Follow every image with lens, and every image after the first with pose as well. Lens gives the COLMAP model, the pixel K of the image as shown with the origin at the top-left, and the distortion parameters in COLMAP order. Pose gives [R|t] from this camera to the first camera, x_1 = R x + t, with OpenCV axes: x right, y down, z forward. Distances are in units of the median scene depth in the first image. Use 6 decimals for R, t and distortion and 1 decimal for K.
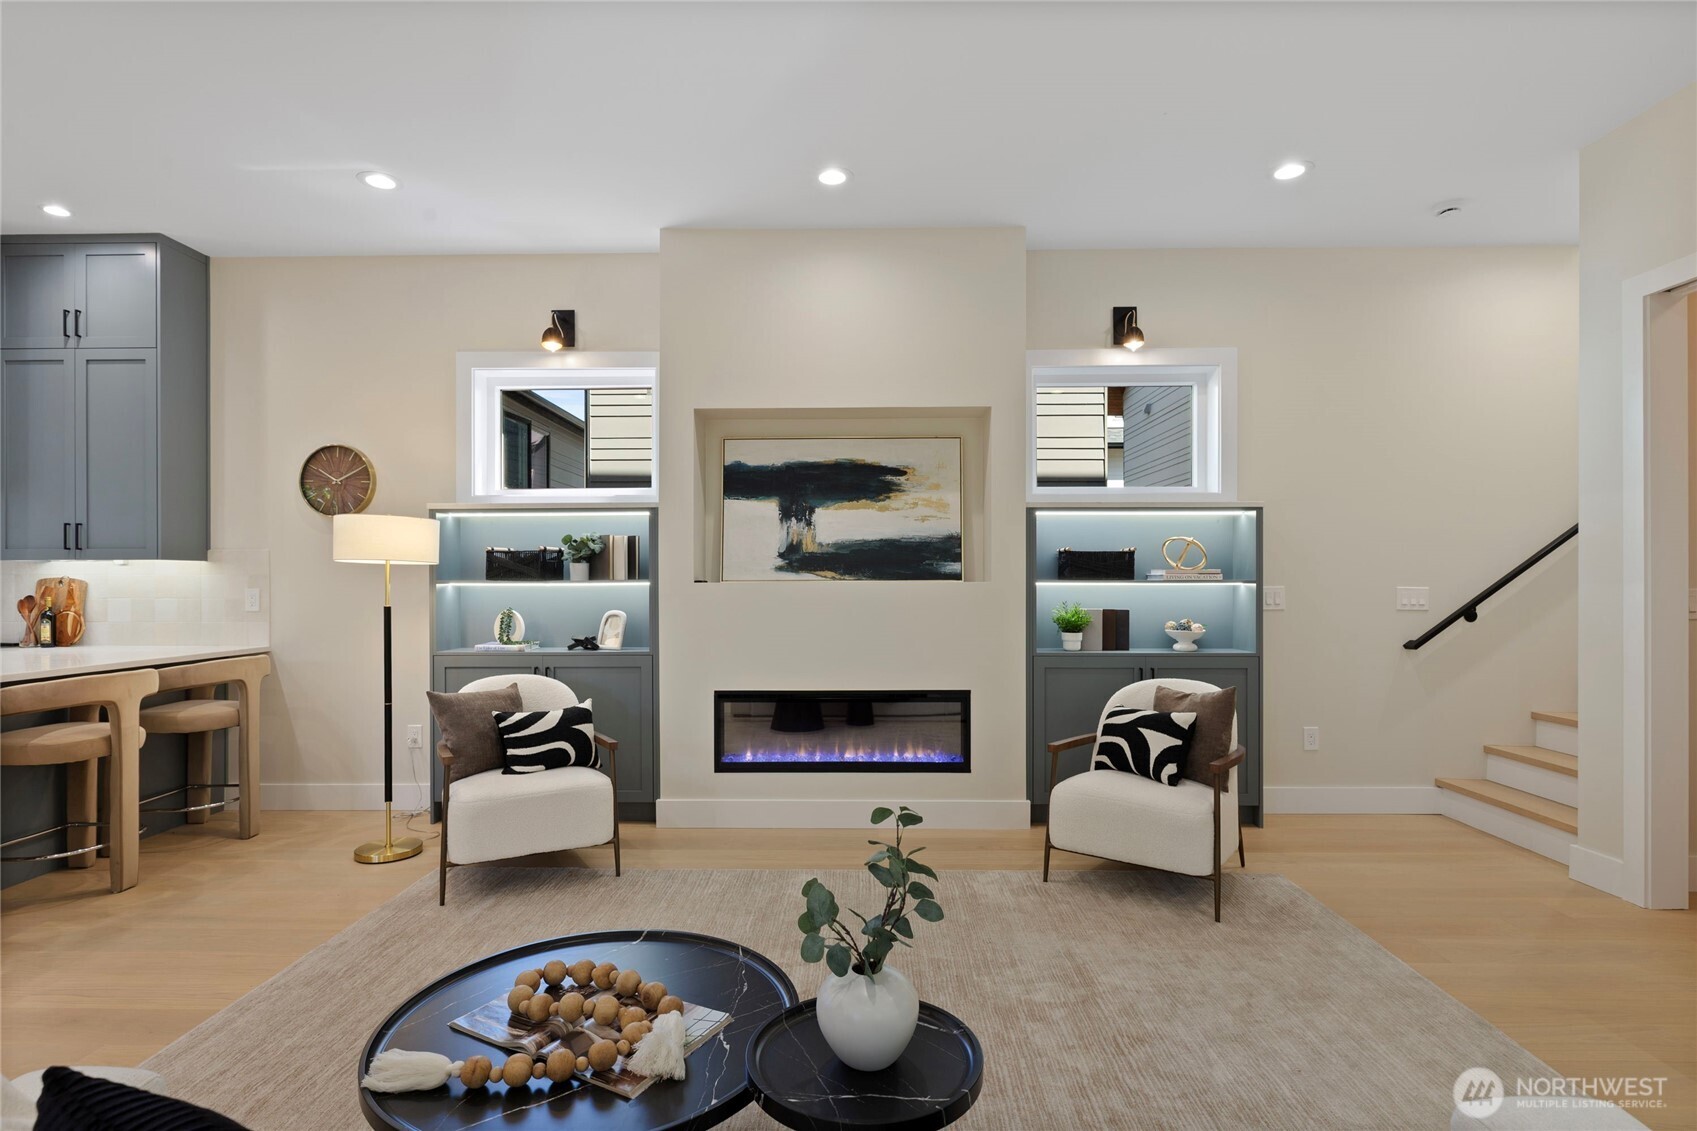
lens RADIAL K [[856.8, 0, 850.1], [0, 856.8, 581.6], [0, 0, 1]] dist [-0.000254, 0.001146]
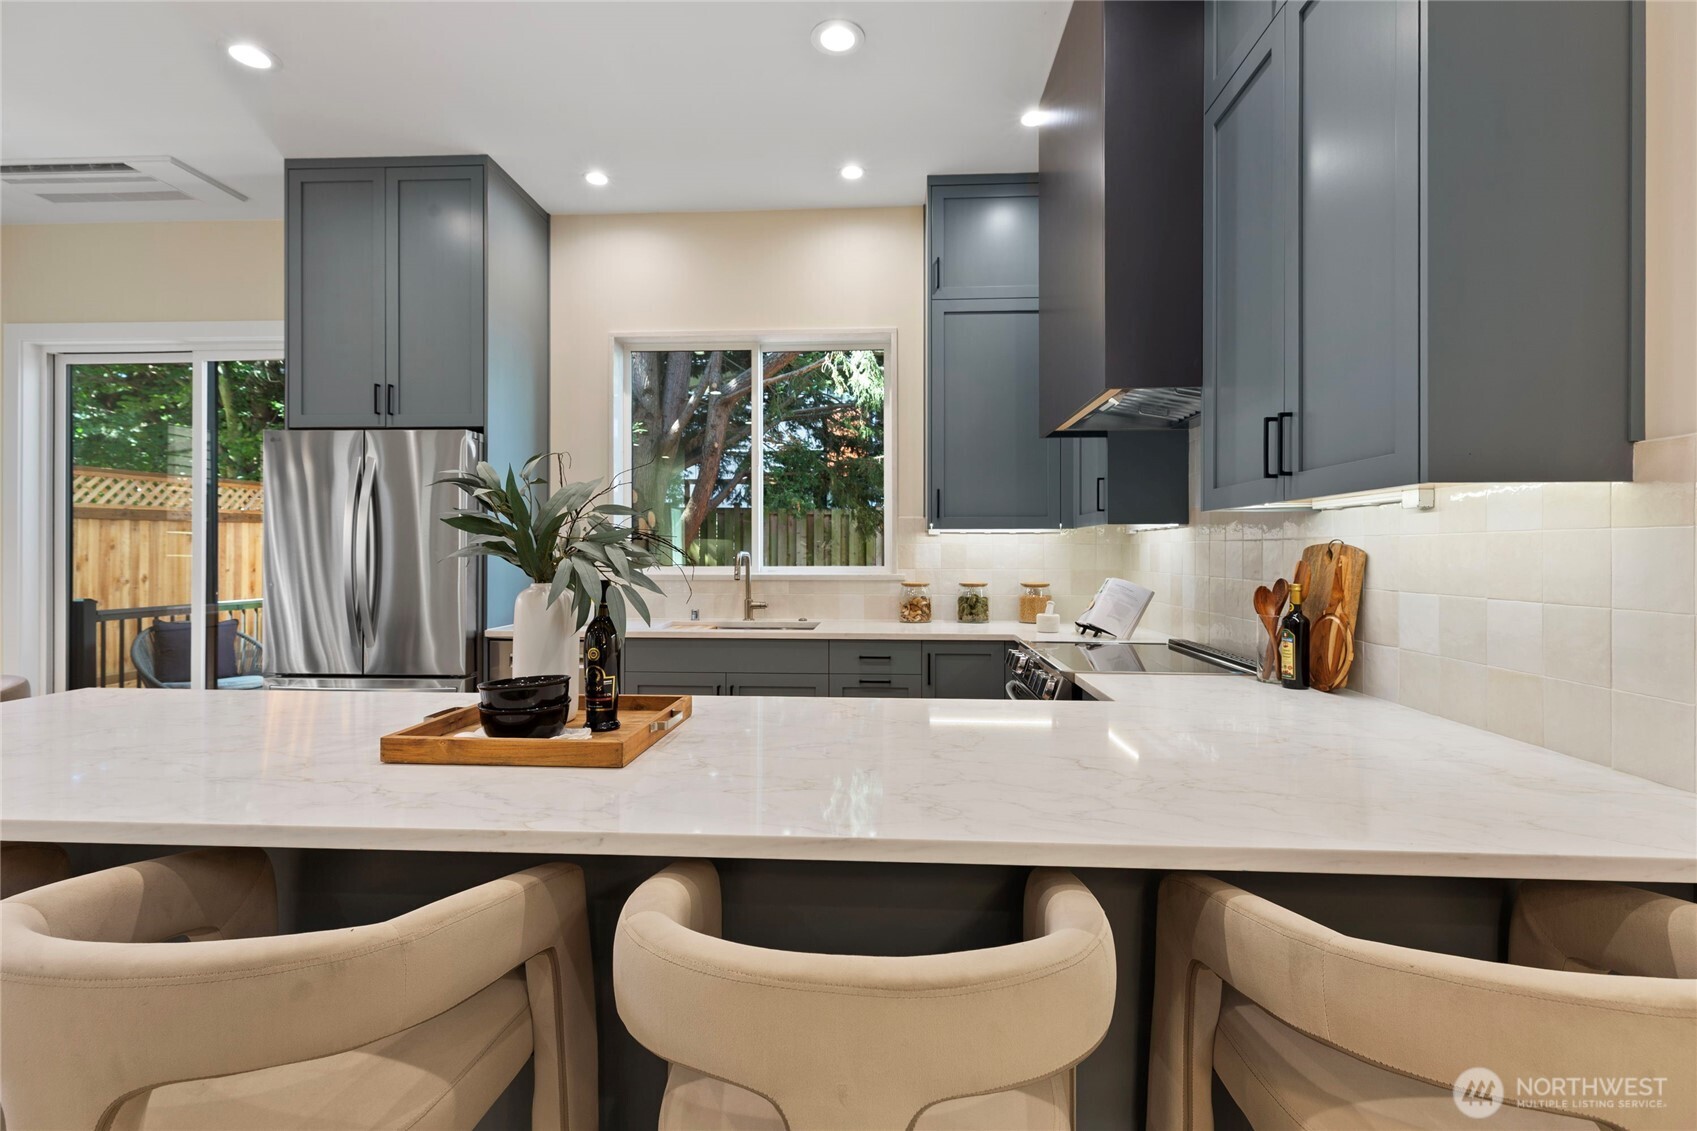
lens RADIAL K [[773.0, 0, 837.9], [0, 773.0, 553.9], [0, 0, 1]] dist [0.010139, -0.000399]
pose [[-0.047816, 0.003525, -0.998850, -0.500412], [-0.000193, 0.999994, 0.003538, -0.000457], [0.998856, 0.000362, -0.047815, 0.784705]]
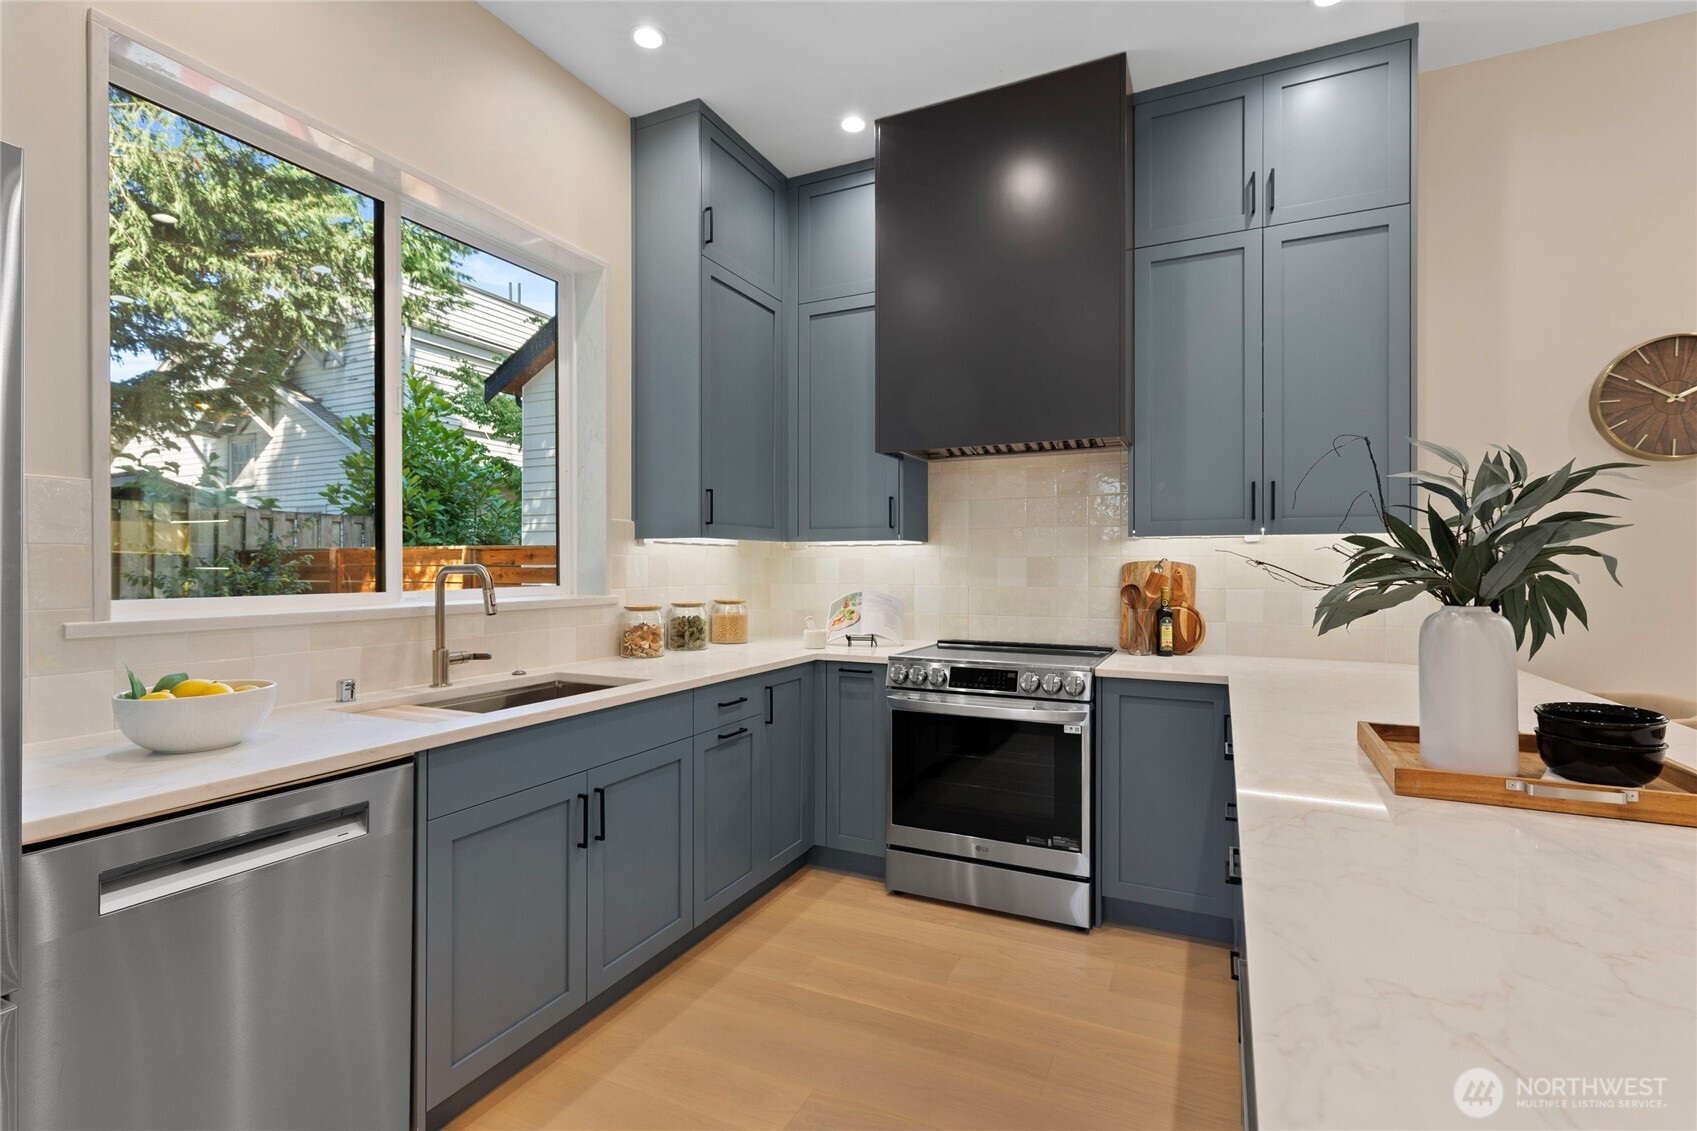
lens RADIAL K [[773.0, 0, 847.1], [0, 773.0, 559.3], [0, 0, 1]] dist [0.010139, -0.000399]
pose [[0.912332, -0.000511, -0.409451, -0.937099], [-0.002925, 0.999966, -0.007764, 0.000251], [0.409441, 0.008281, 0.912299, 0.291779]]
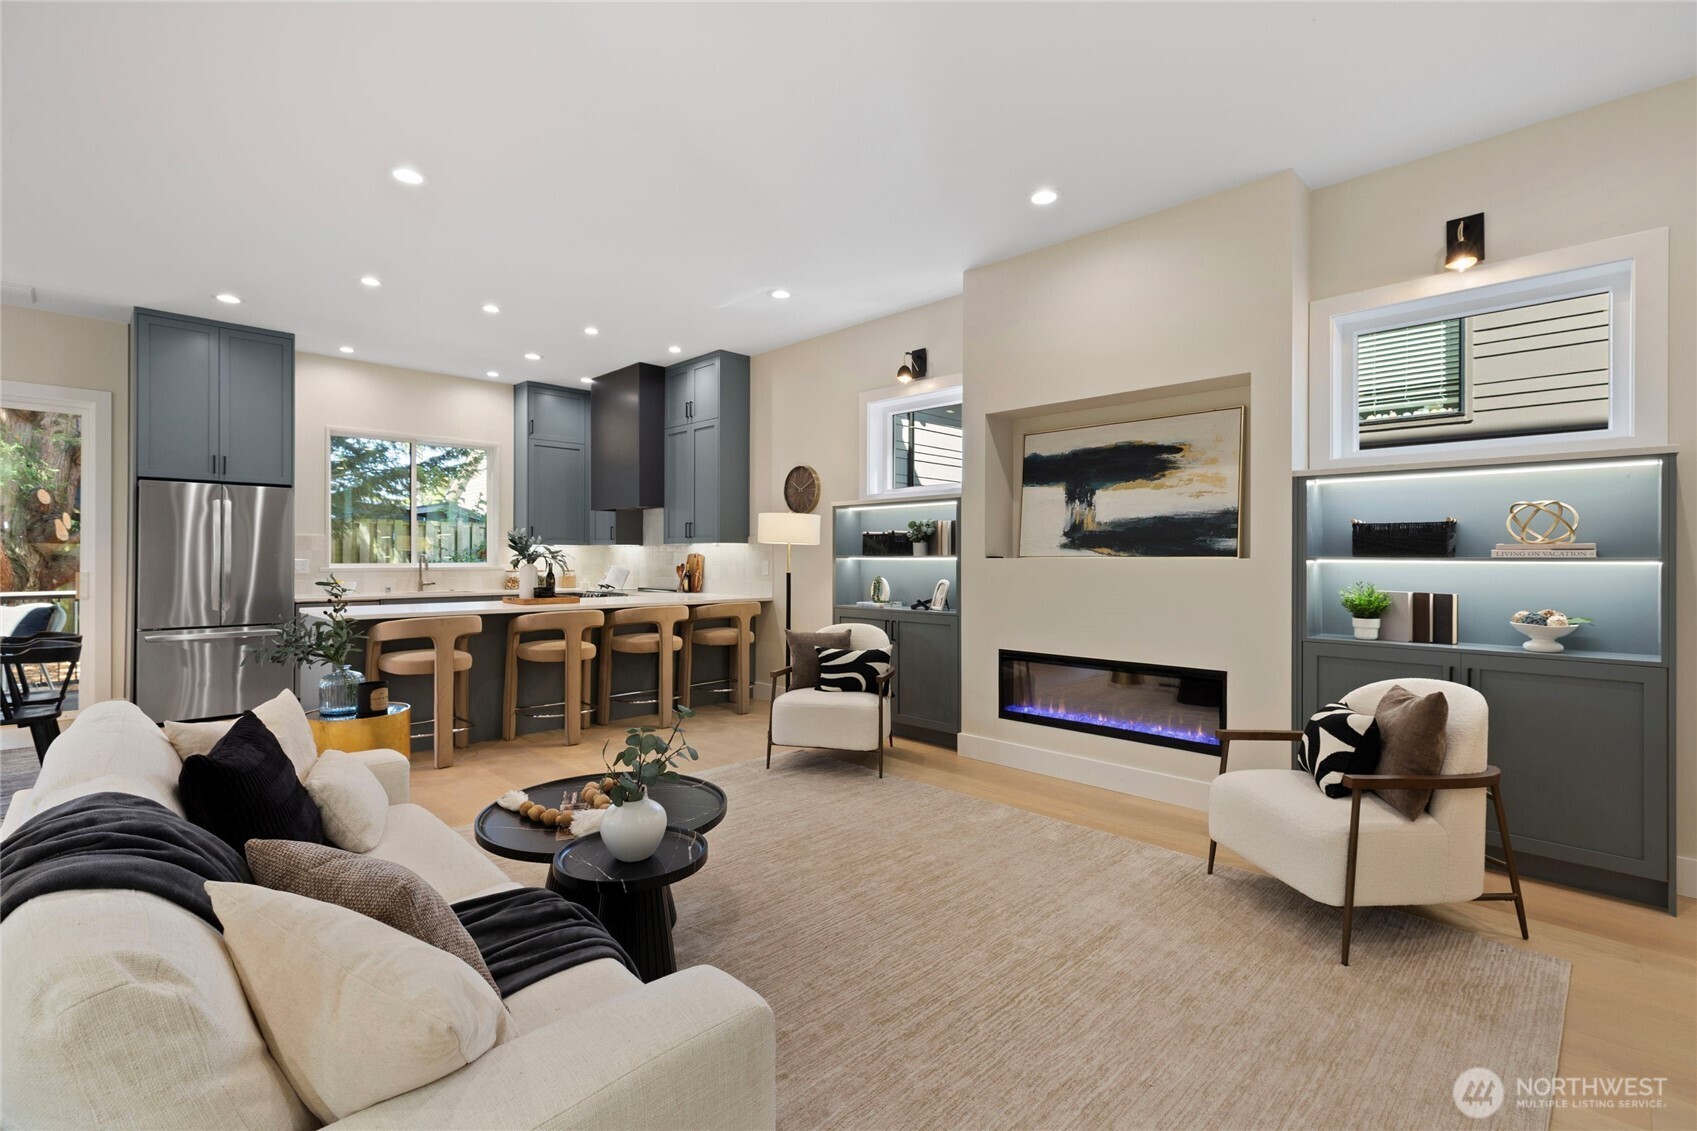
lens RADIAL K [[773.0, 0, 848.4], [0, 773.0, 552.5], [0, 0, 1]] dist [0.010139, -0.000399]
pose [[0.722068, -0.000424, -0.691822, 0.421871], [-0.005070, 0.999970, -0.005904, 0.000724], [0.691803, 0.007771, 0.722044, 0.077557]]
